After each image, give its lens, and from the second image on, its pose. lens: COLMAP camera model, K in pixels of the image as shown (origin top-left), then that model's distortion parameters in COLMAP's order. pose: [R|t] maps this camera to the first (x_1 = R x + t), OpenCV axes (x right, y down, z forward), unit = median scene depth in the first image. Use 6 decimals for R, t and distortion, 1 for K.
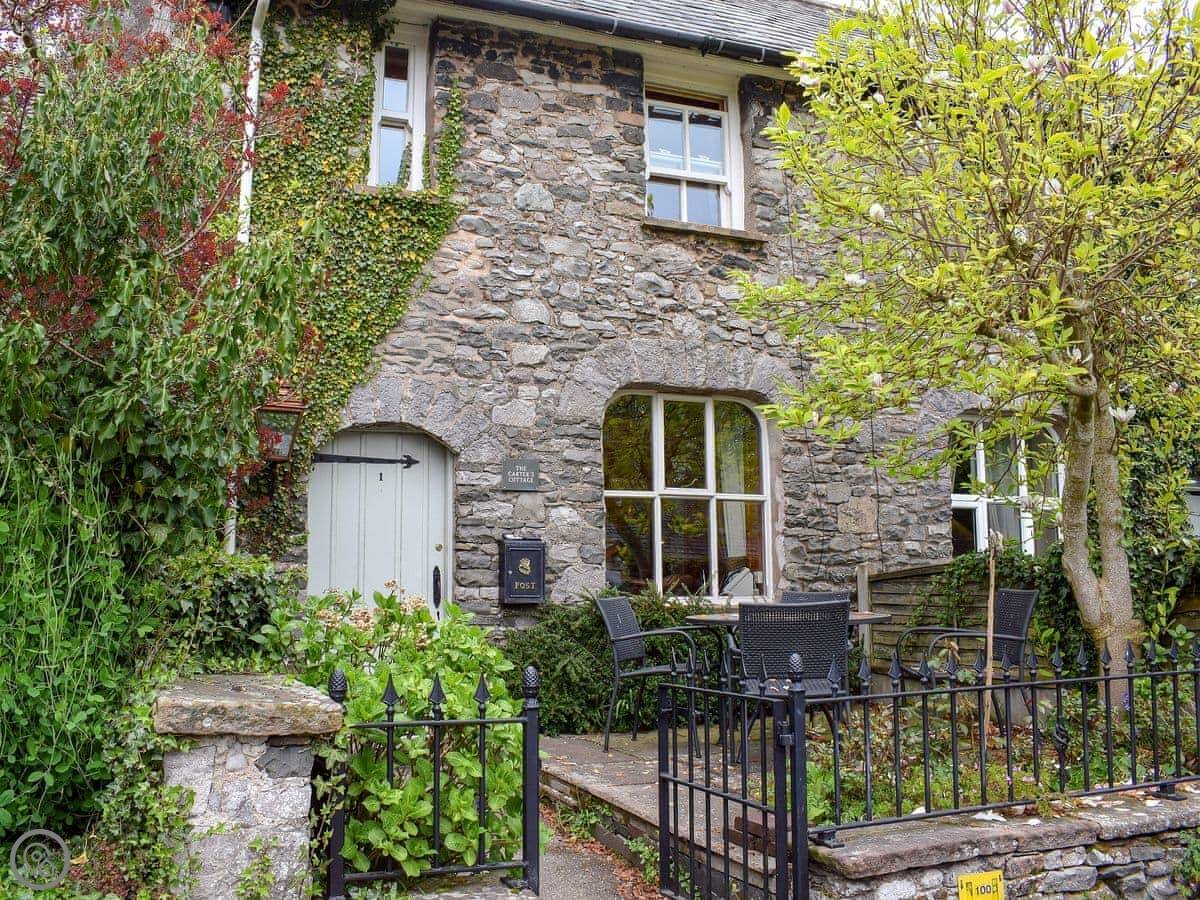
lens RADIAL K [[1214.2, 0, 527.1], [0, 1214.2, 443.7], [0, 0, 1]] dist [-0.079521, -0.000721]
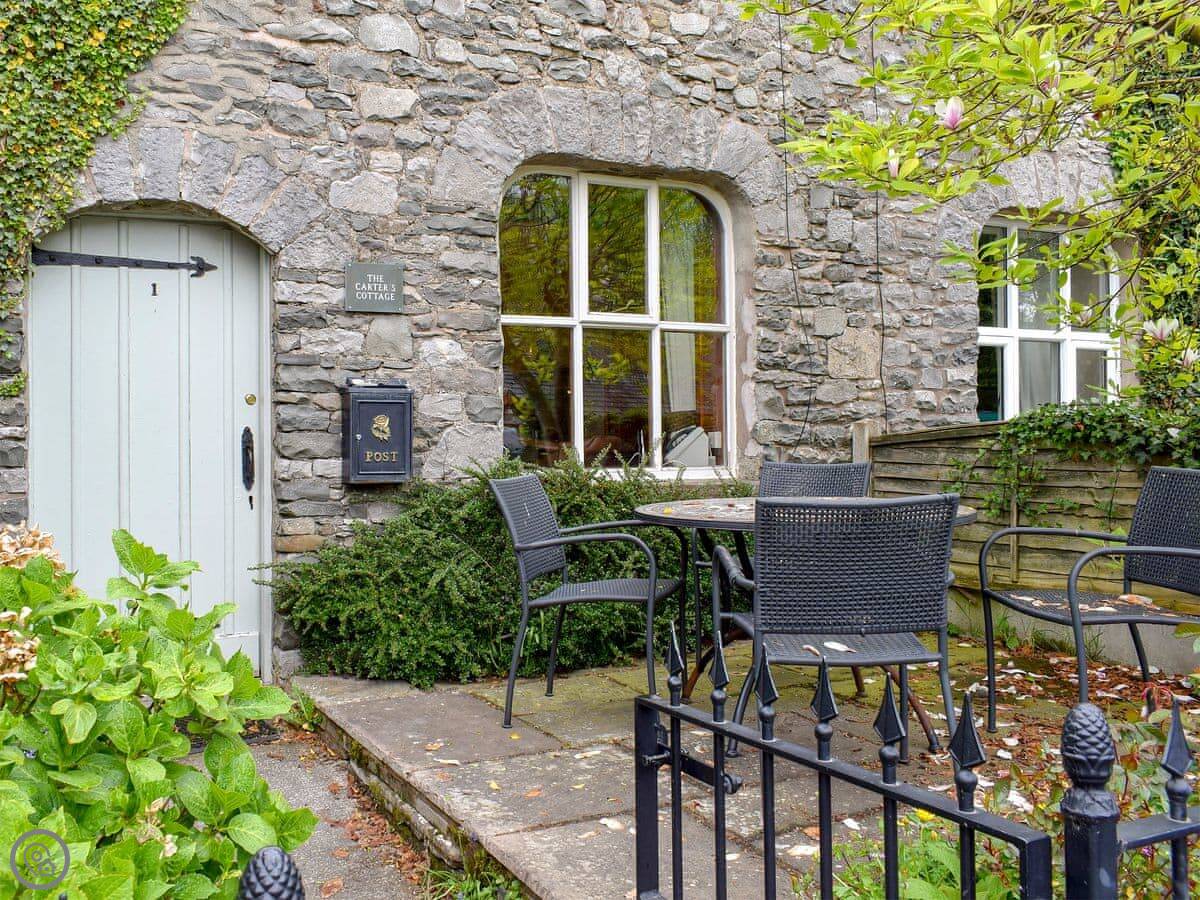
lens RADIAL K [[1214.2, 0, 527.1], [0, 1214.2, 443.7], [0, 0, 1]] dist [-0.079521, -0.000721]
pose [[0.995767, -0.006214, 0.091701, 0.015814], [-0.004983, 0.992595, 0.121366, 0.028591], [-0.091776, -0.121310, 0.988363, 0.328595]]
